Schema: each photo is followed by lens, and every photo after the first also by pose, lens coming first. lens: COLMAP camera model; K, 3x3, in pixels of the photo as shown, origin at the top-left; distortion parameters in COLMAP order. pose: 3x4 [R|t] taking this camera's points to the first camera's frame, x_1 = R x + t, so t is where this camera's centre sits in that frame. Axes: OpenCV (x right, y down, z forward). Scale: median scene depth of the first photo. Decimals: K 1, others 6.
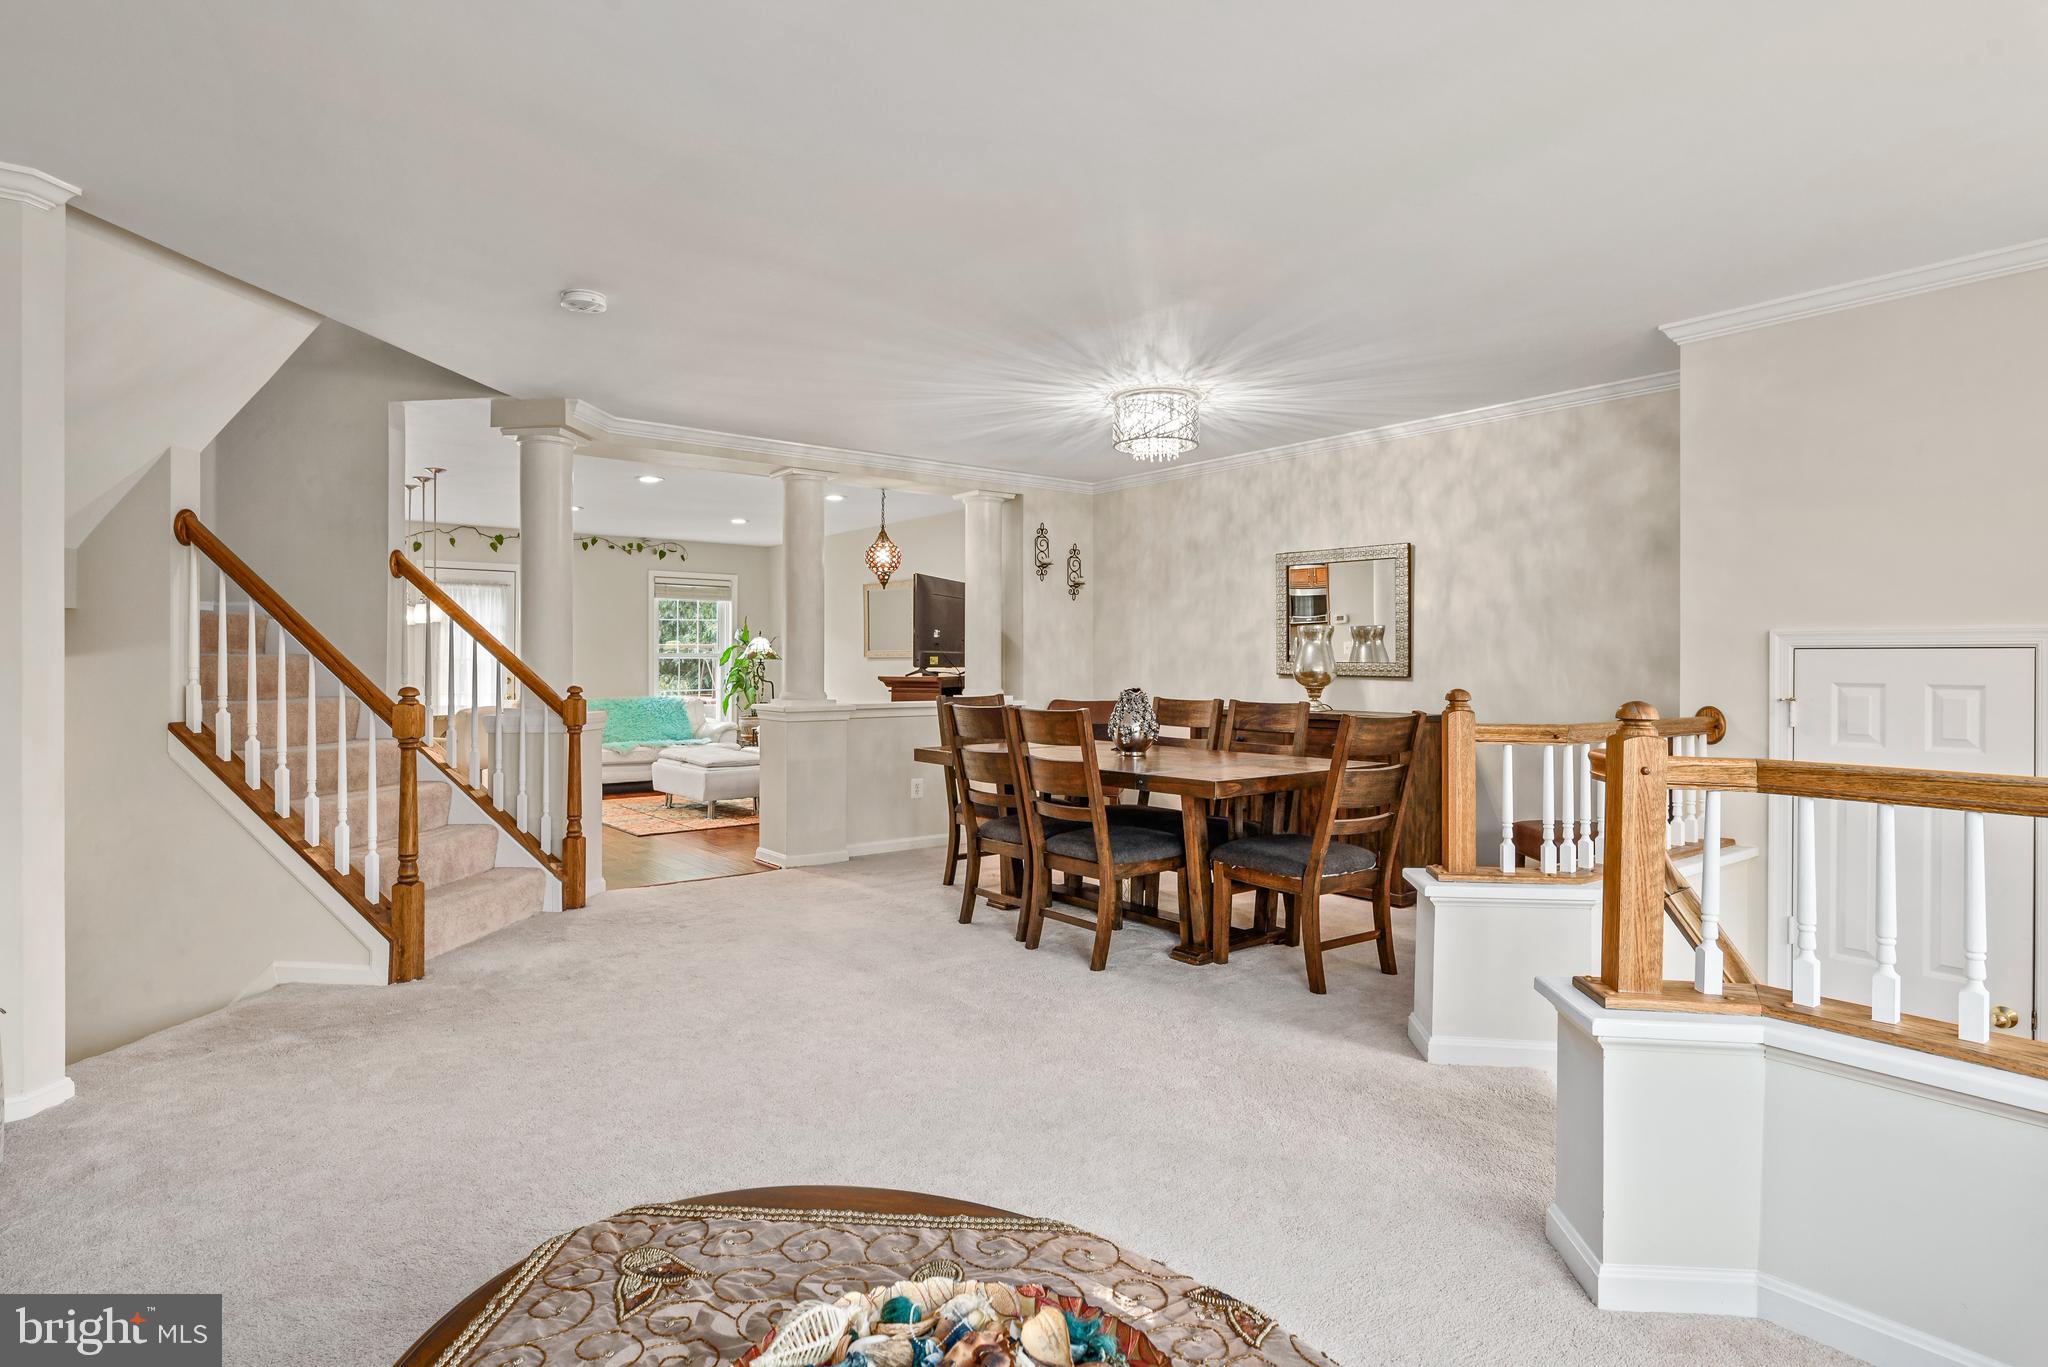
lens RADIAL K [[1129.1, 0, 1017.5], [0, 1129.1, 676.9], [0, 0, 1]] dist [-0.001485, -0.000989]
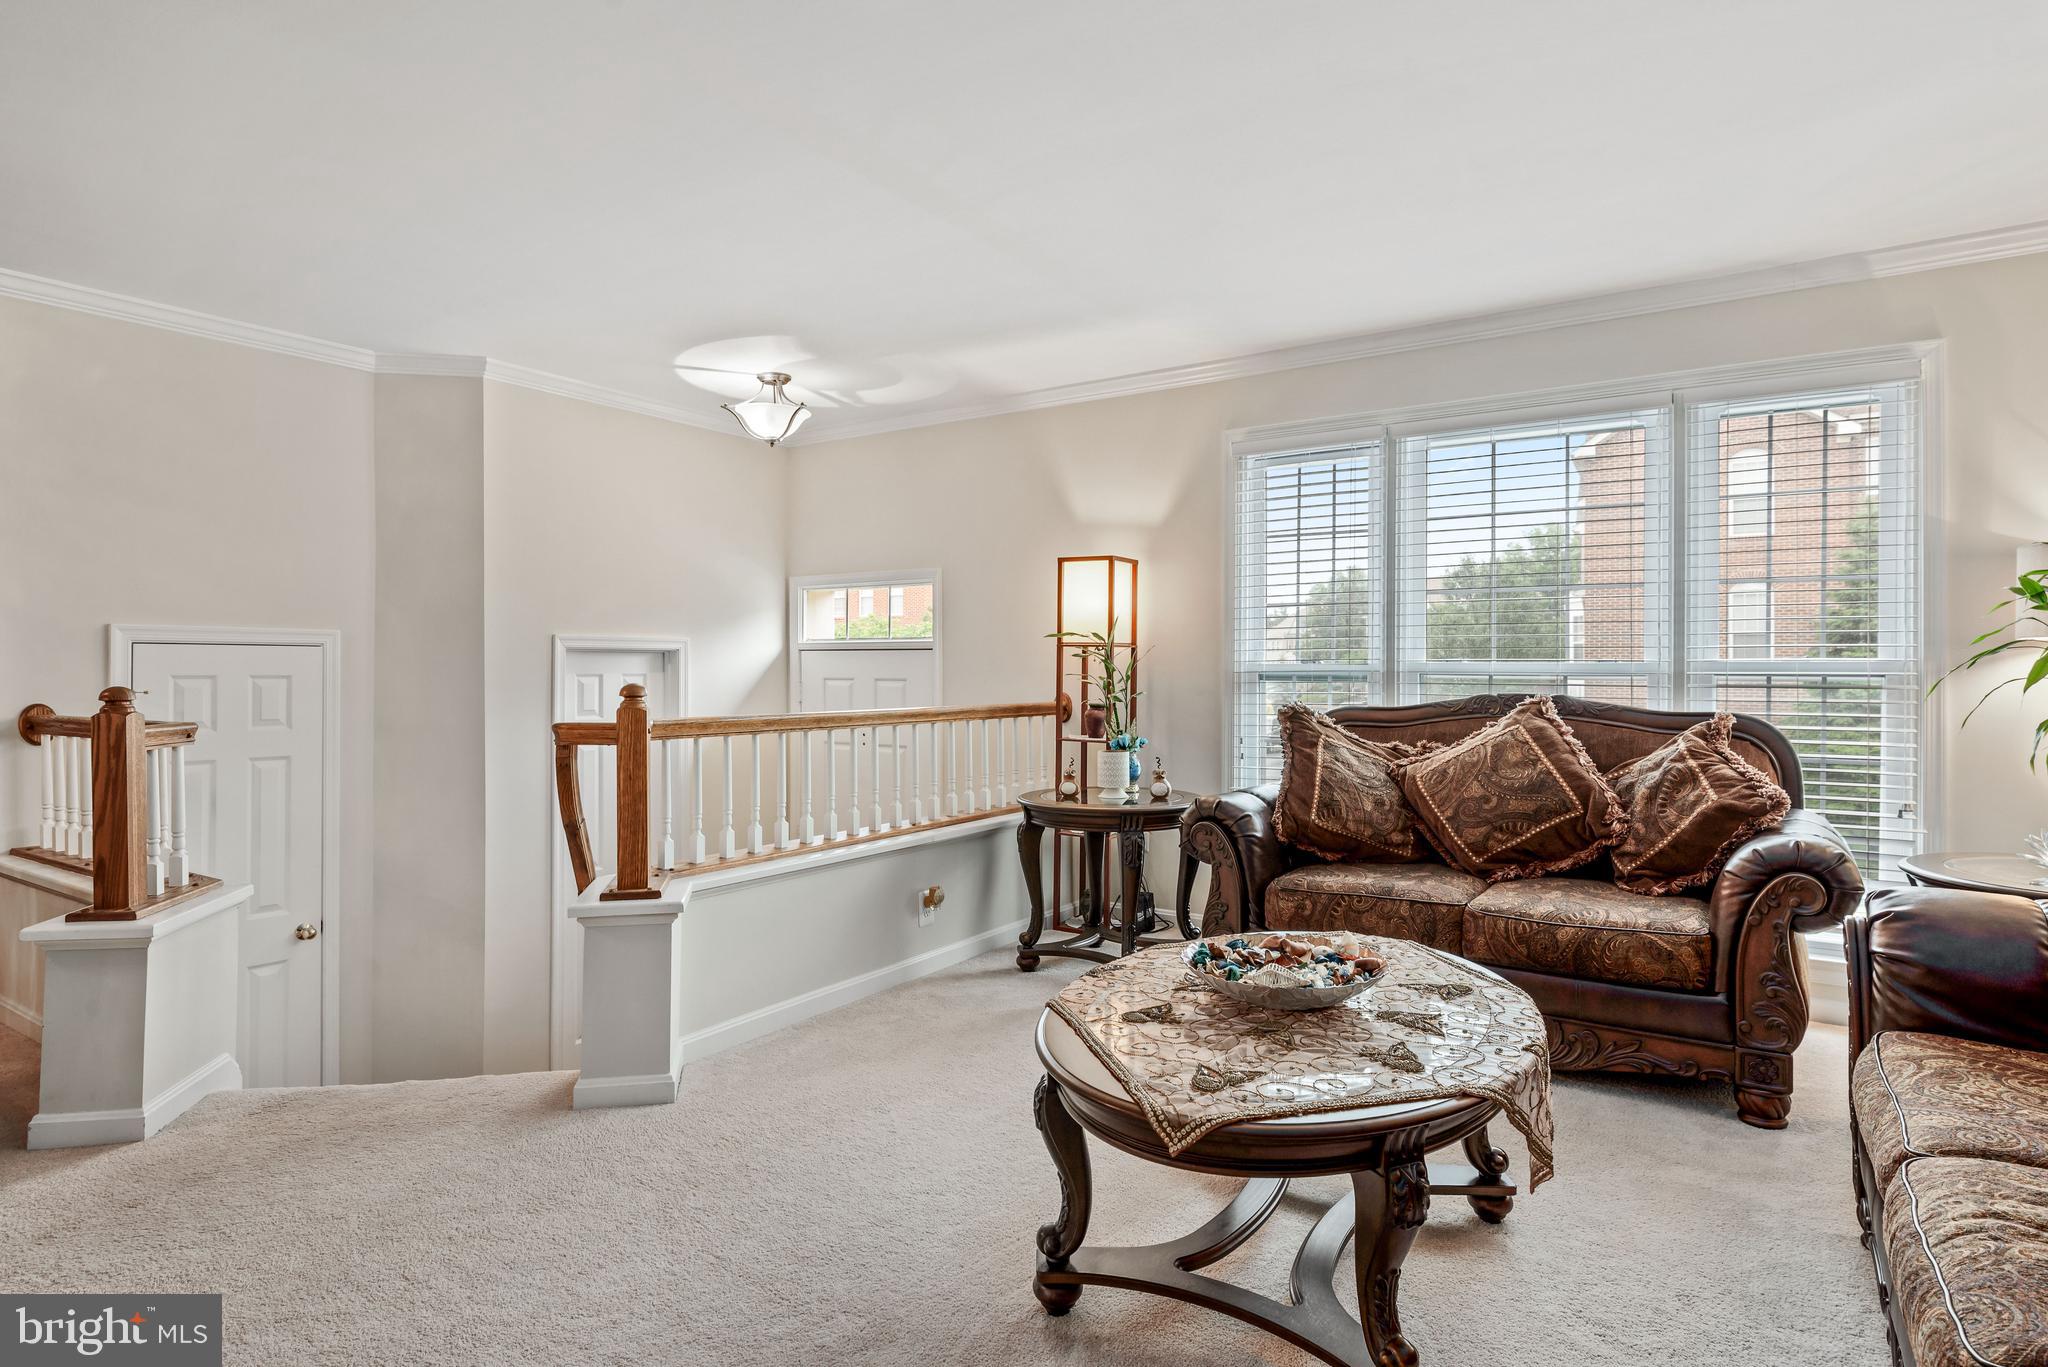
lens RADIAL K [[1129.1, 0, 1019.3], [0, 1129.1, 677.4], [0, 0, 1]] dist [-0.001485, -0.000989]
pose [[-0.333952, -0.008117, 0.942555, -0.607639], [0.001571, 0.999957, 0.009168, 0.000274], [-0.942589, 0.004542, -0.333924, 0.666119]]
